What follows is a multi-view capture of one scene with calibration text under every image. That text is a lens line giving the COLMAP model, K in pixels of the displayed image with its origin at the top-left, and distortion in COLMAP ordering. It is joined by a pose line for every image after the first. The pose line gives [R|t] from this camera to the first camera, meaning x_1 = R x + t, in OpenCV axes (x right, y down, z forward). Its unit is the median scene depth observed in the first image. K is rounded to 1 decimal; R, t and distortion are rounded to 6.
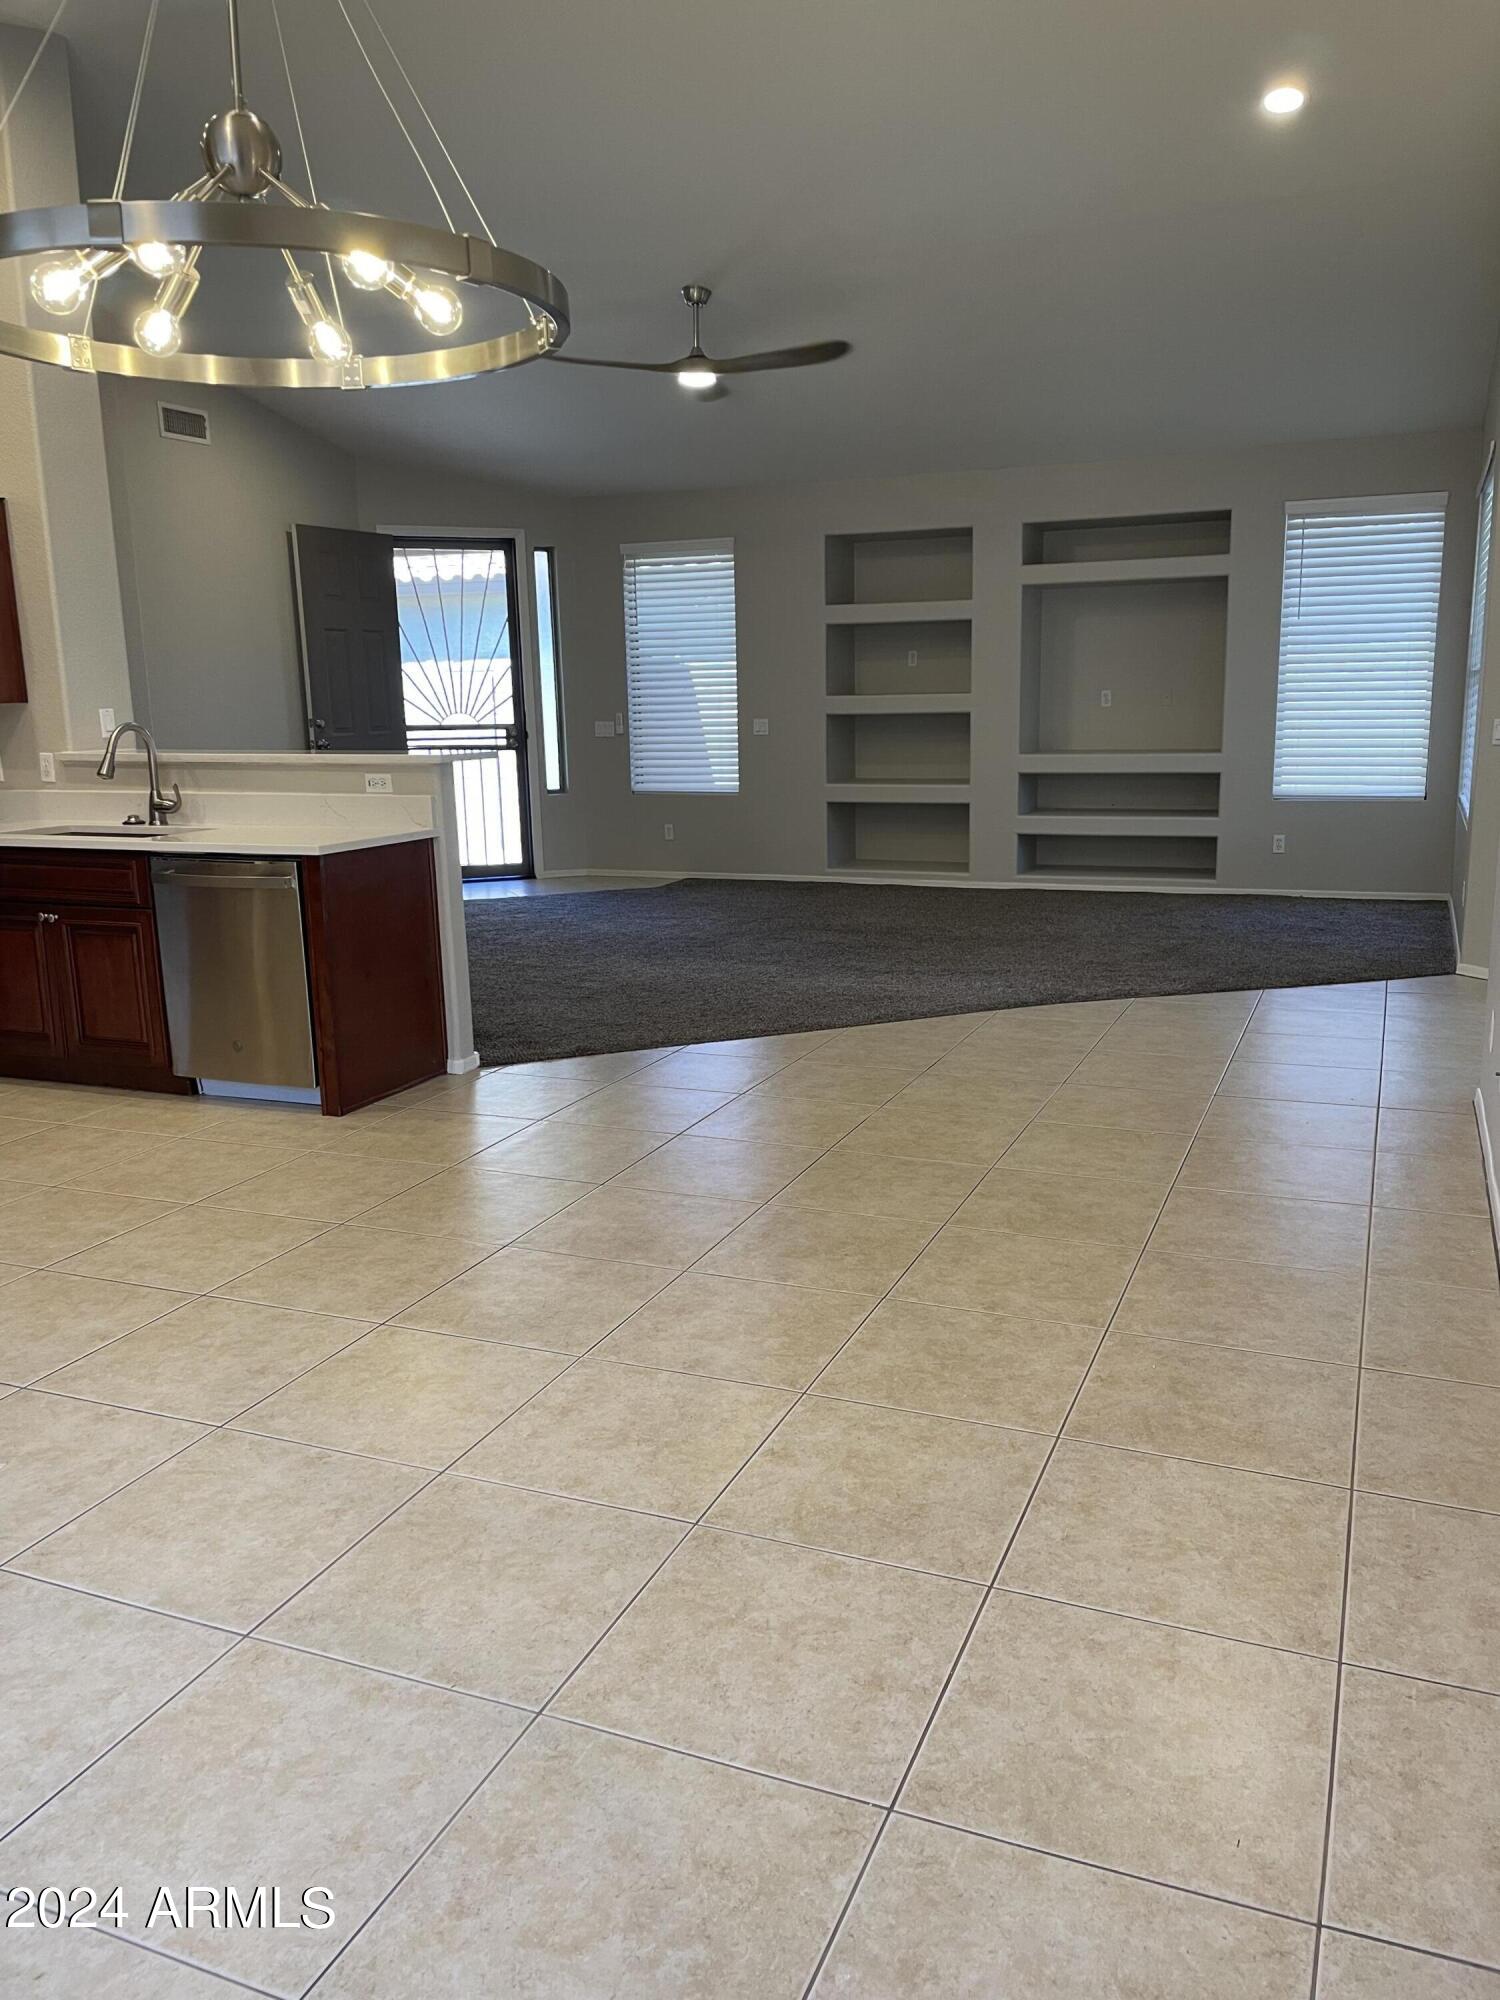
lens RADIAL K [[1493.9, 0, 786.4], [0, 1493.9, 999.0], [0, 0, 1]] dist [0.081343, -0.092009]
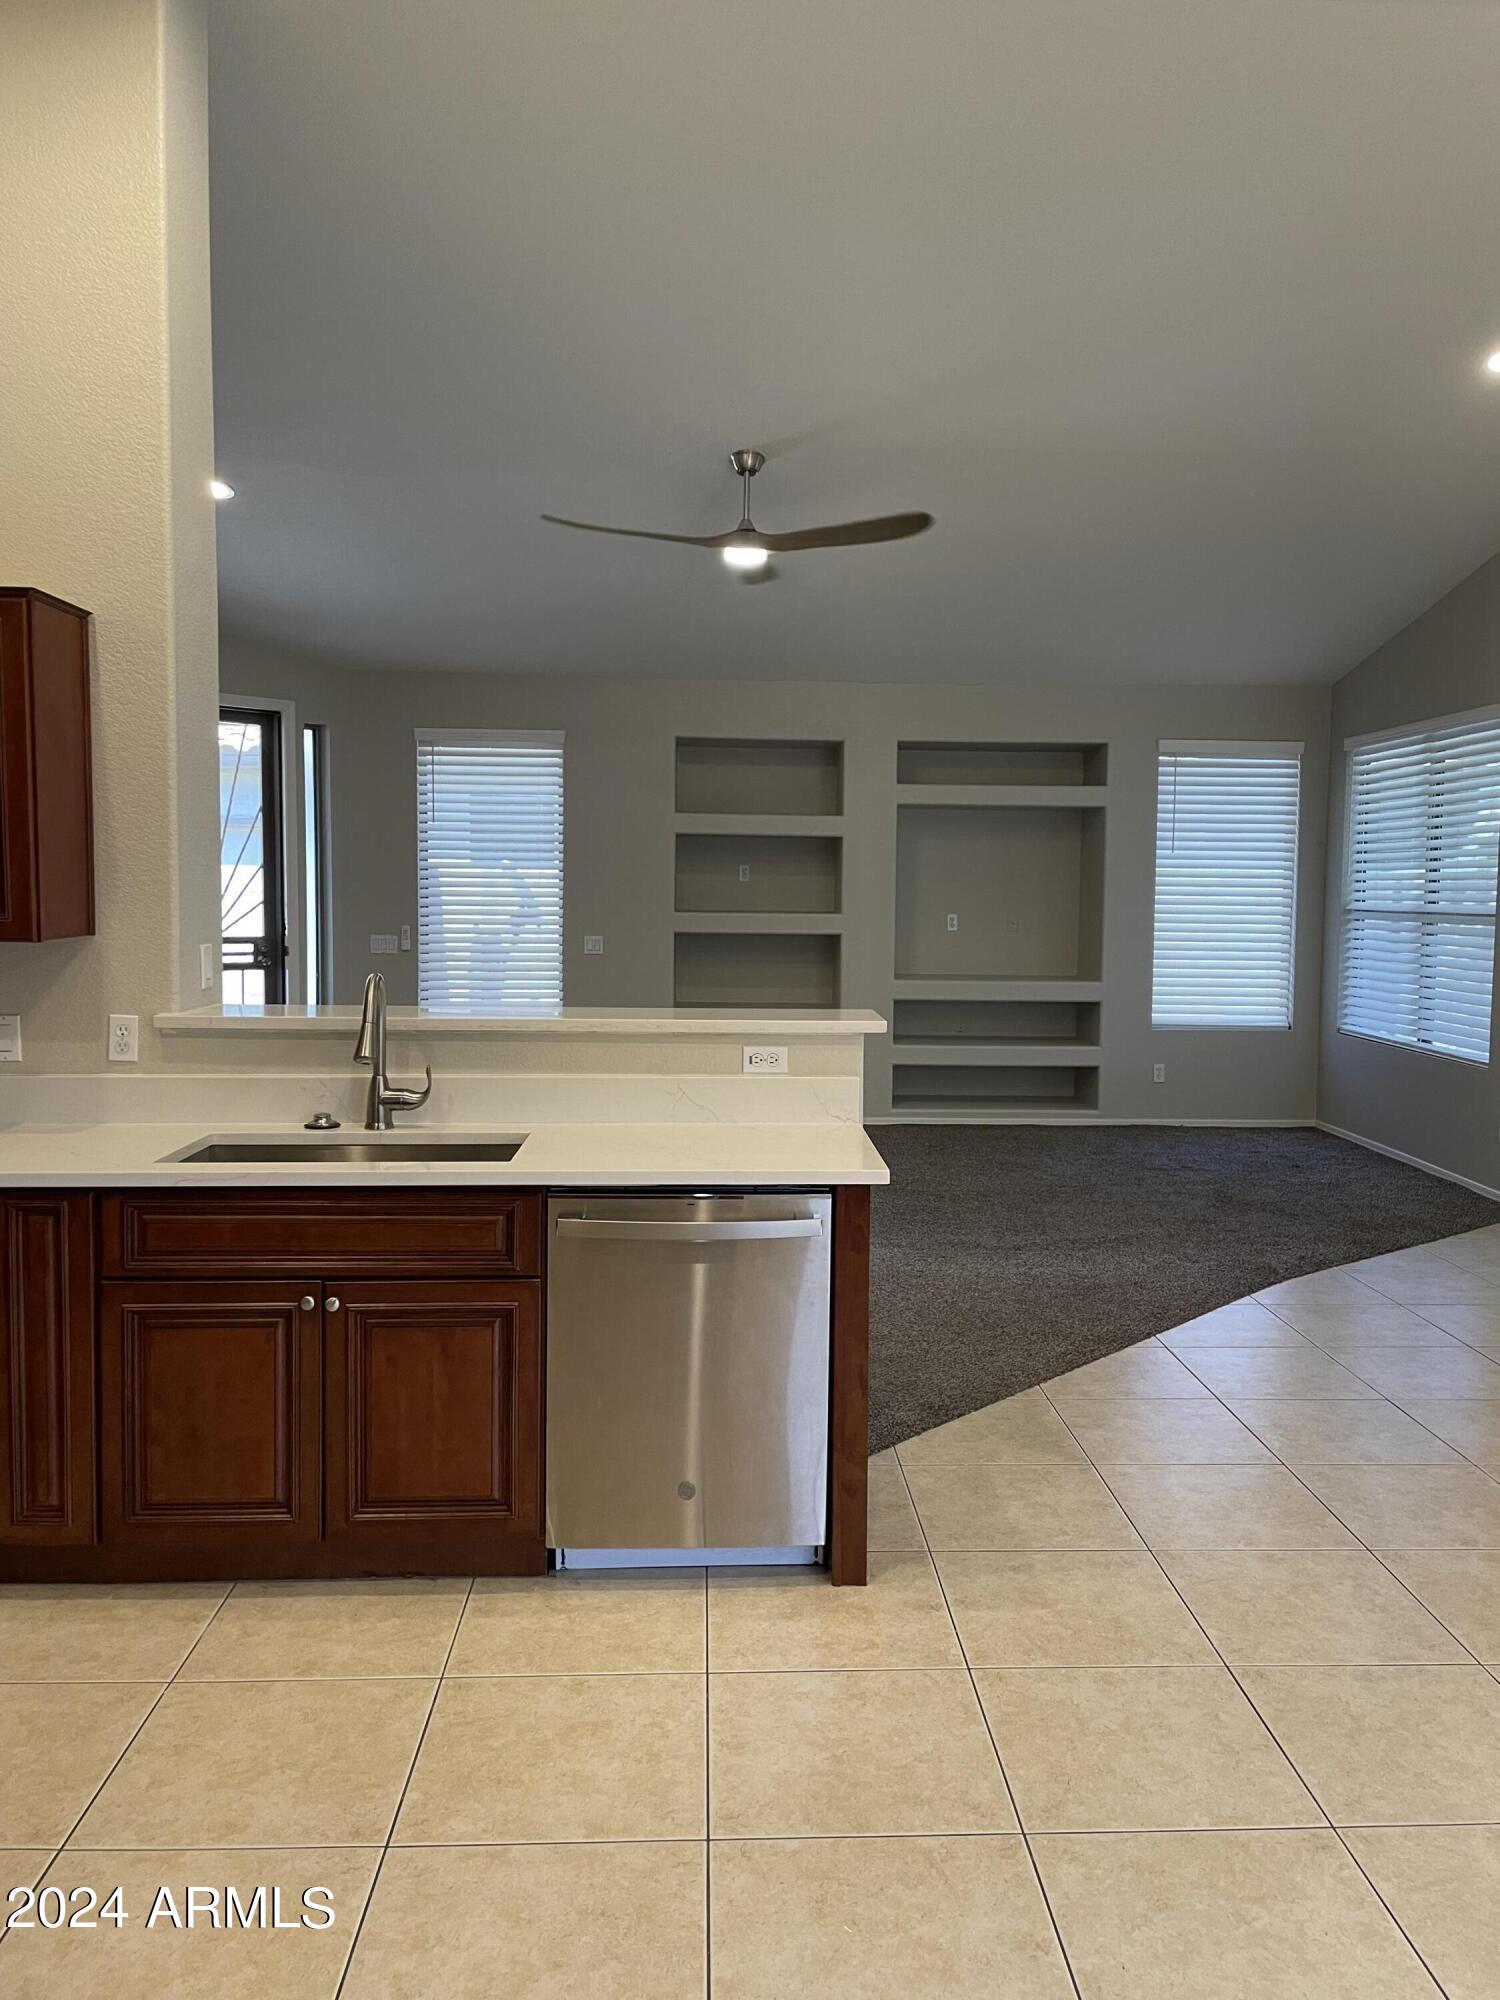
lens RADIAL K [[1493.9, 0, 764.5], [0, 1493.9, 996.9], [0, 0, 1]] dist [0.081343, -0.092009]
pose [[0.907994, -0.002643, 0.418974, -0.324149], [0.056550, 0.991603, -0.116300, -0.052966], [-0.415148, 0.129293, 0.900519, 0.214199]]
